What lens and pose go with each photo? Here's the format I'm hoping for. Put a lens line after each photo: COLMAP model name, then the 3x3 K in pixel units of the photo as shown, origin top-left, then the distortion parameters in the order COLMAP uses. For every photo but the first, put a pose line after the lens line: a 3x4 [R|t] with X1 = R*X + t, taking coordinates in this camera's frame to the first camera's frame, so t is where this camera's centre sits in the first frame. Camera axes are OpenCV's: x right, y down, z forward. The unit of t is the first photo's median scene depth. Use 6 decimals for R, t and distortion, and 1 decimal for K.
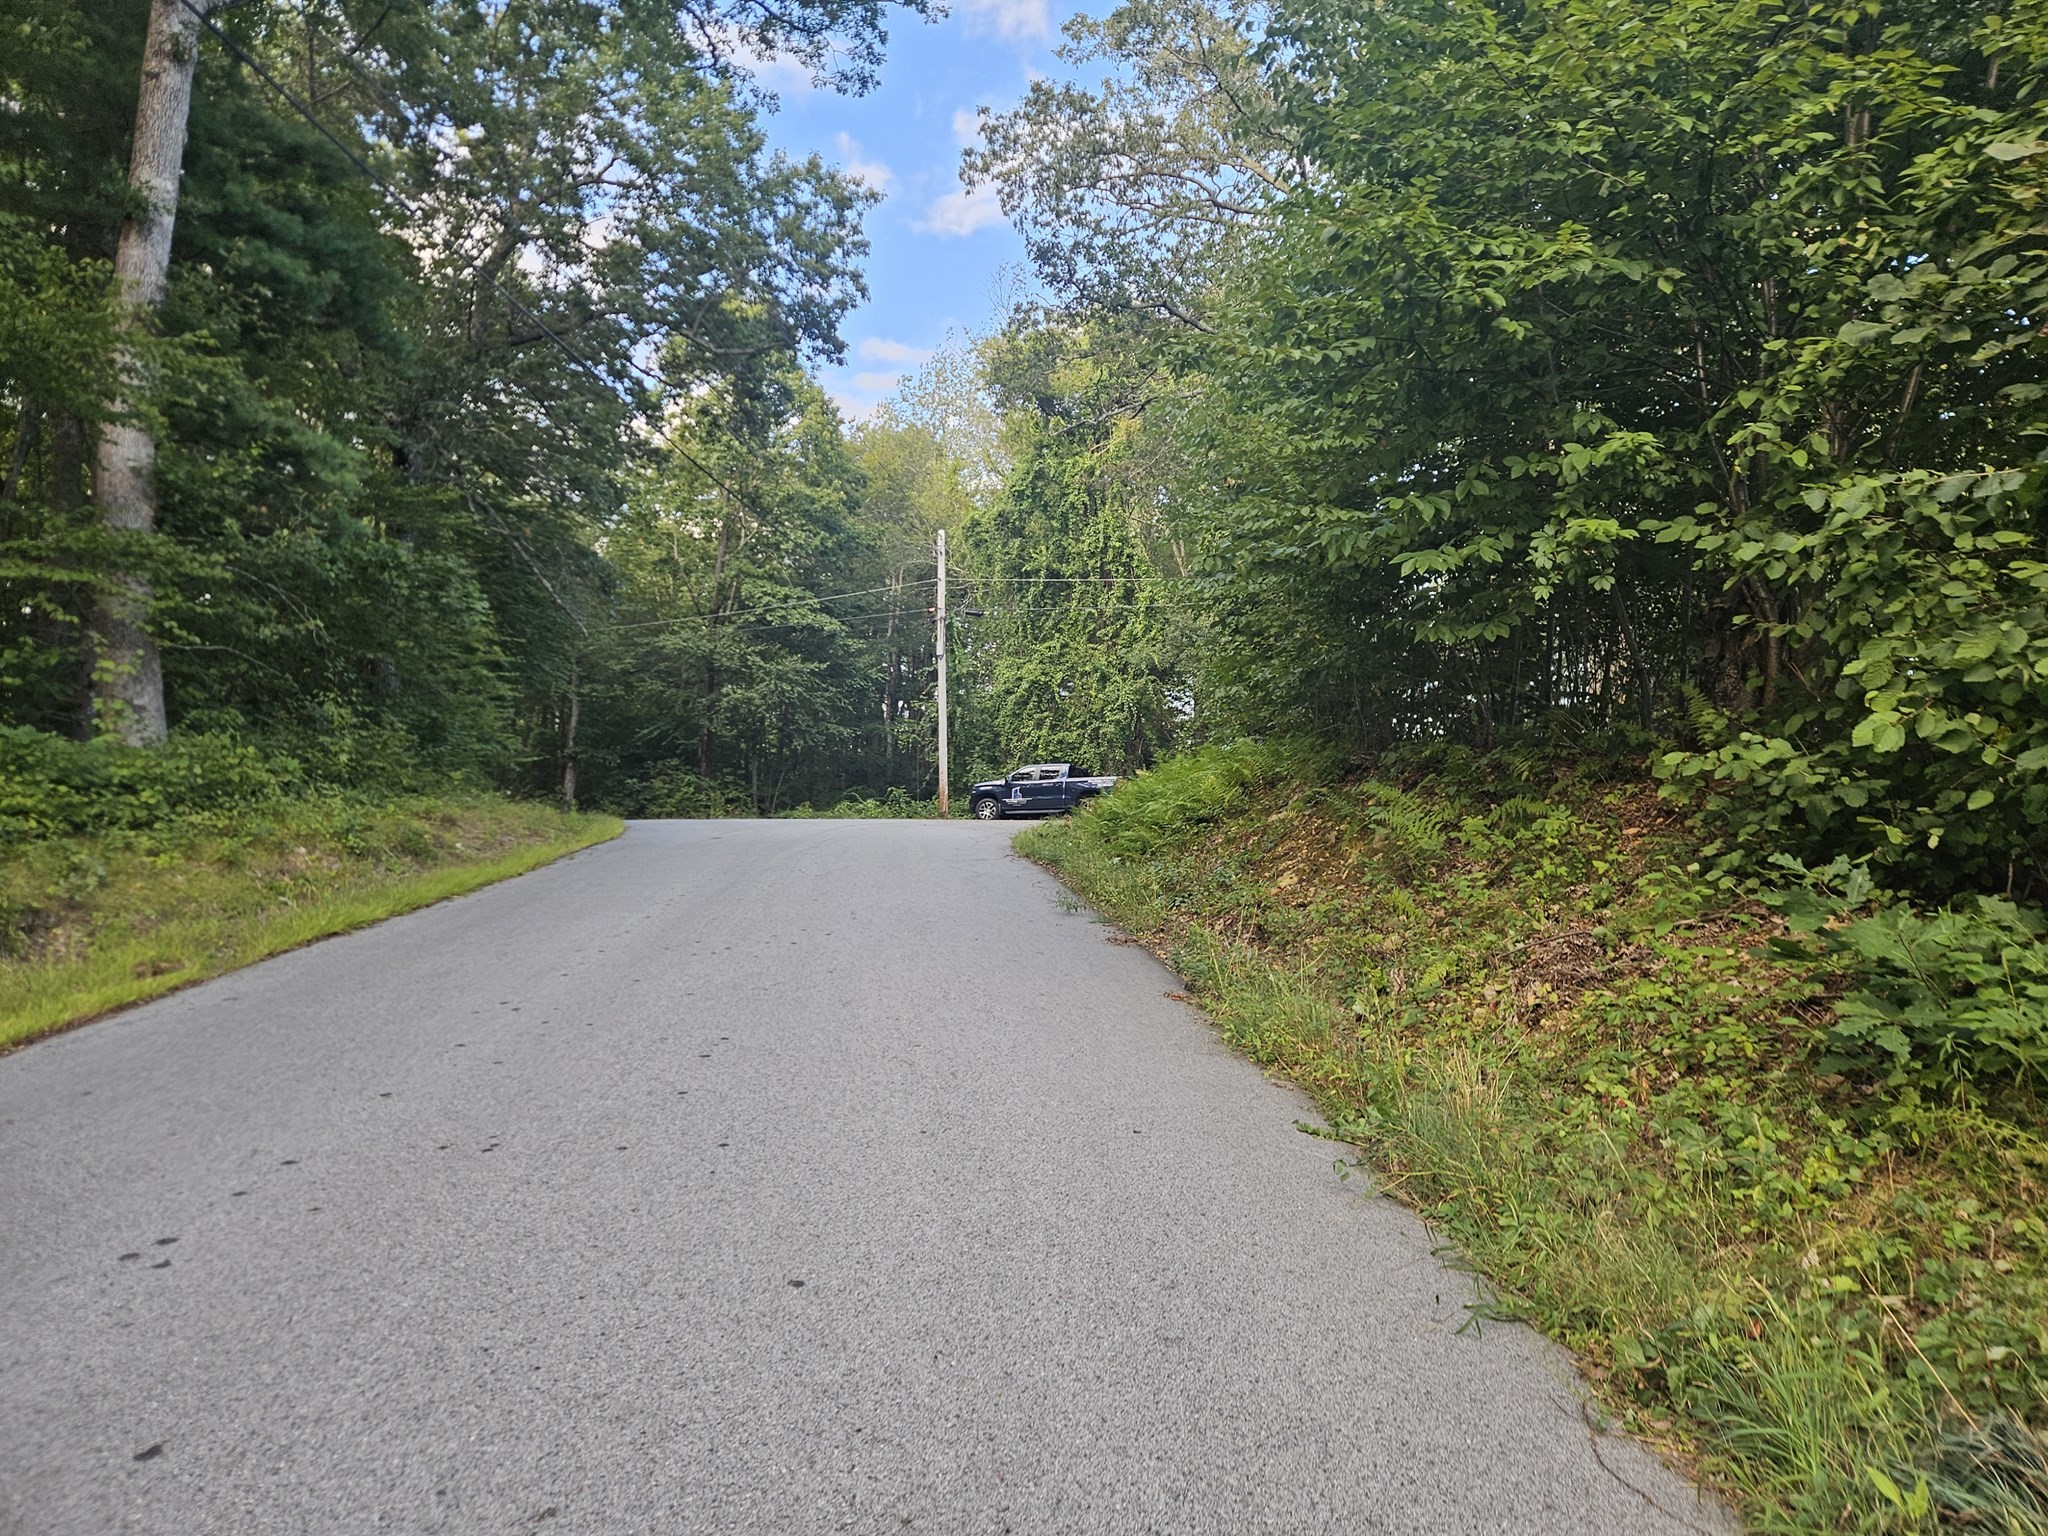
lens RADIAL K [[1344.0, 0, 1017.2], [0, 1344.0, 759.0], [0, 0, 1]] dist [0.080530, -0.076992]
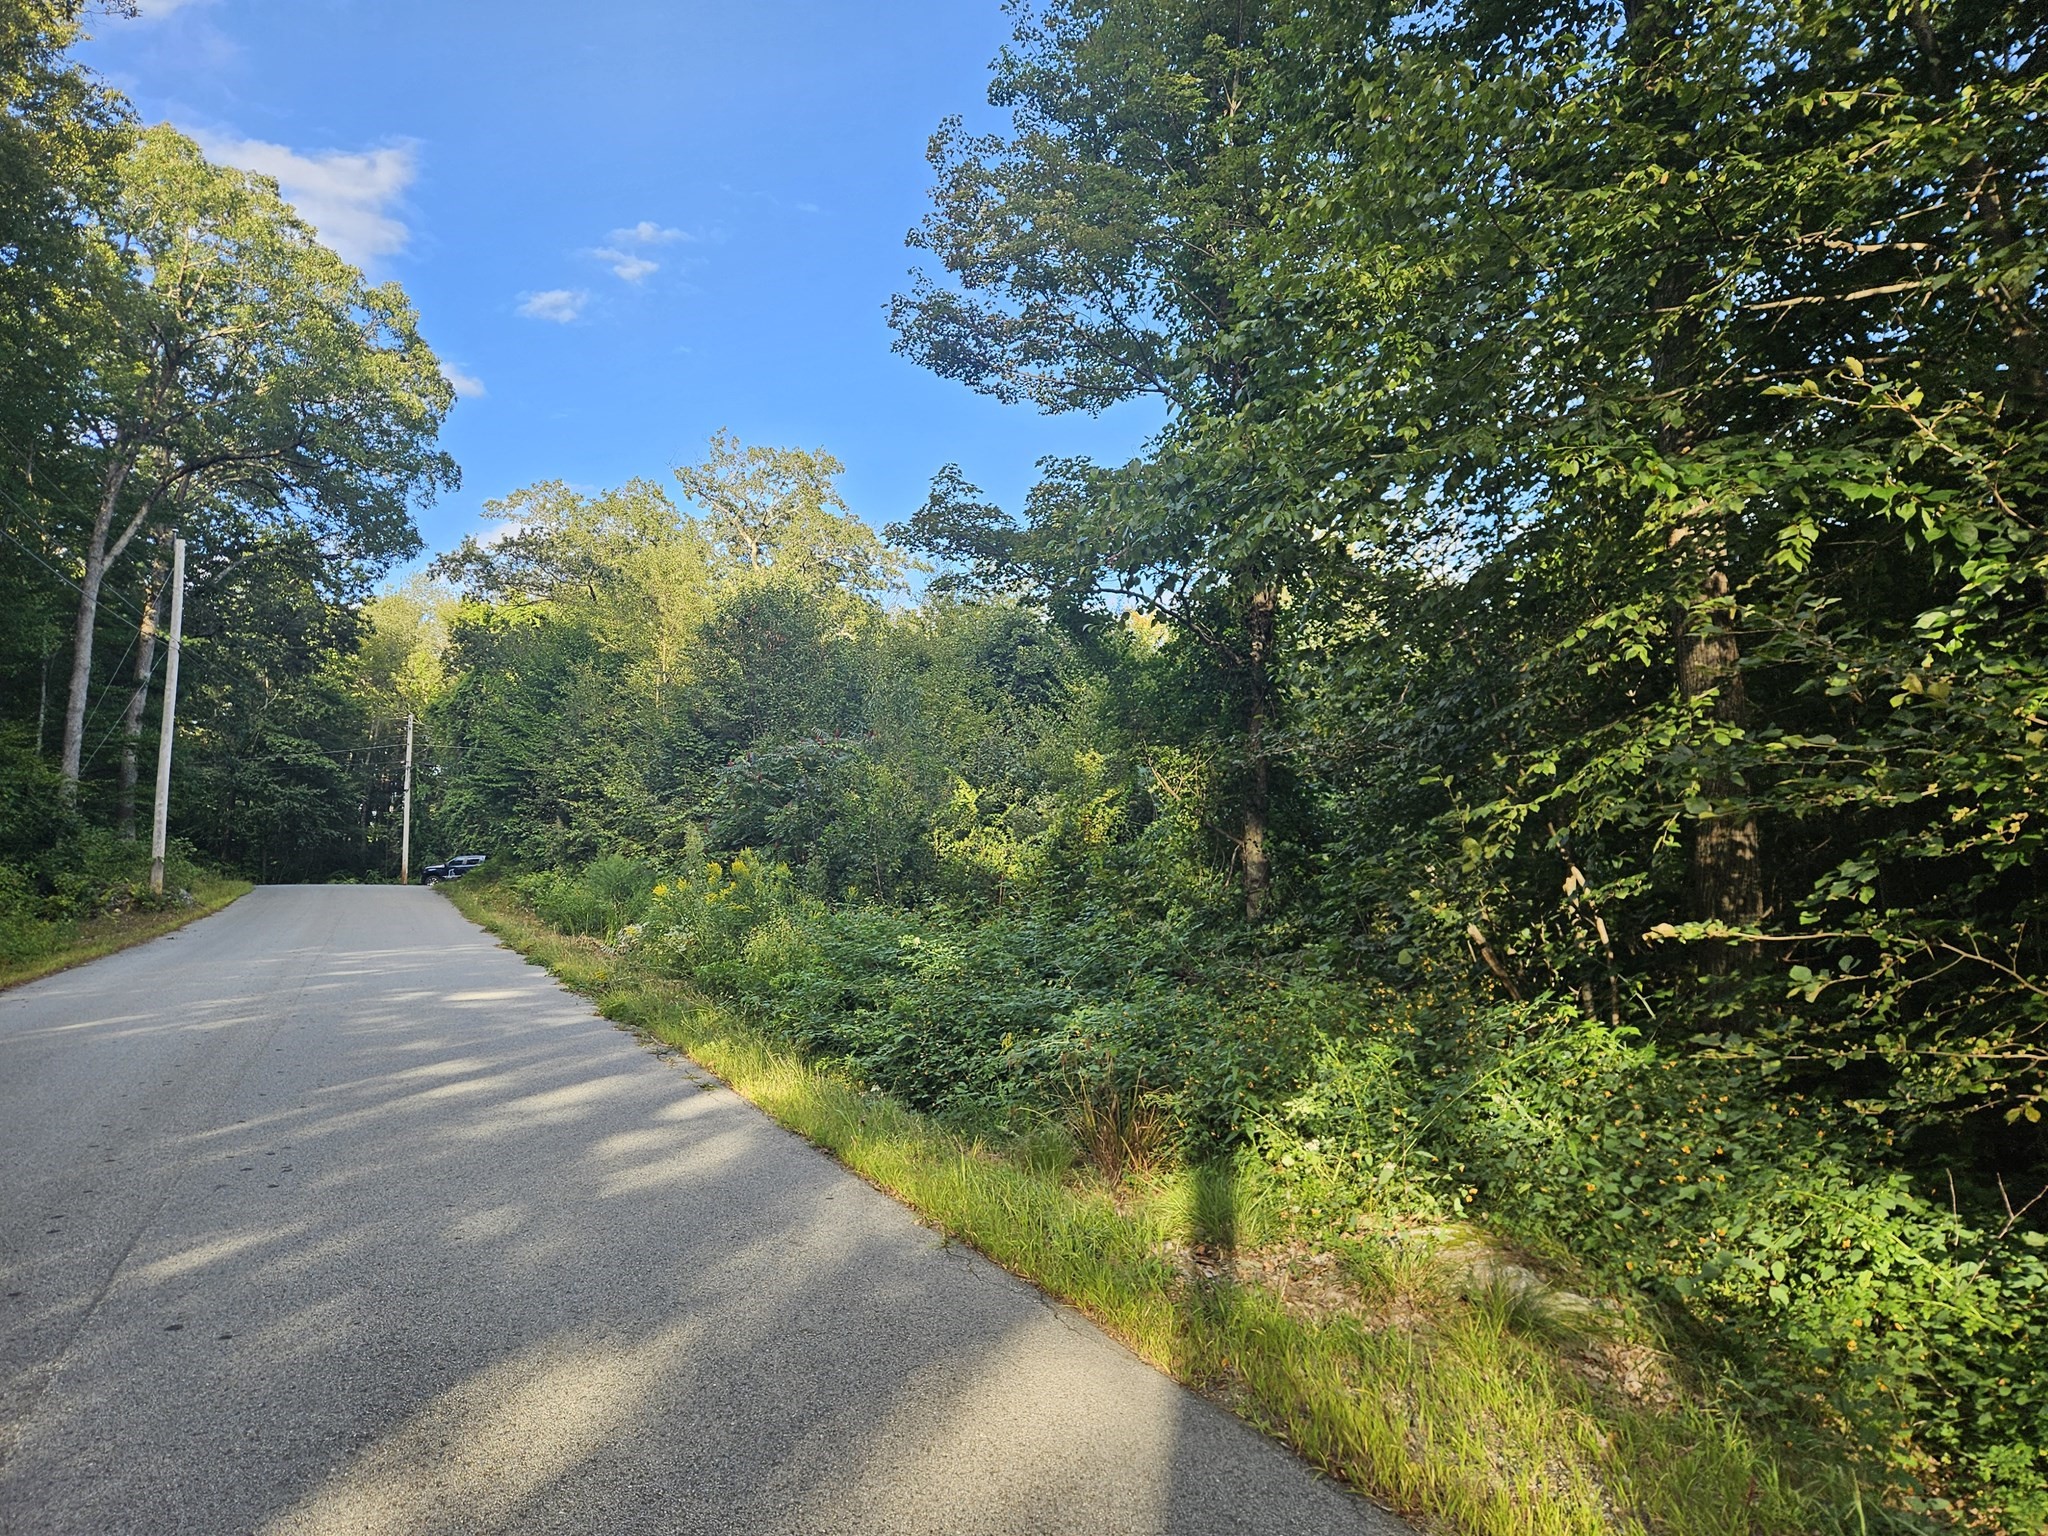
lens RADIAL K [[1344.0, 0, 1017.2], [0, 1344.0, 759.0], [0, 0, 1]] dist [0.080530, -0.076992]
pose [[0.930897, 0.040762, 0.363000, 0.030861], [-0.017860, 0.997645, -0.066226, -0.015605], [-0.364844, 0.055167, 0.929433, -0.798347]]
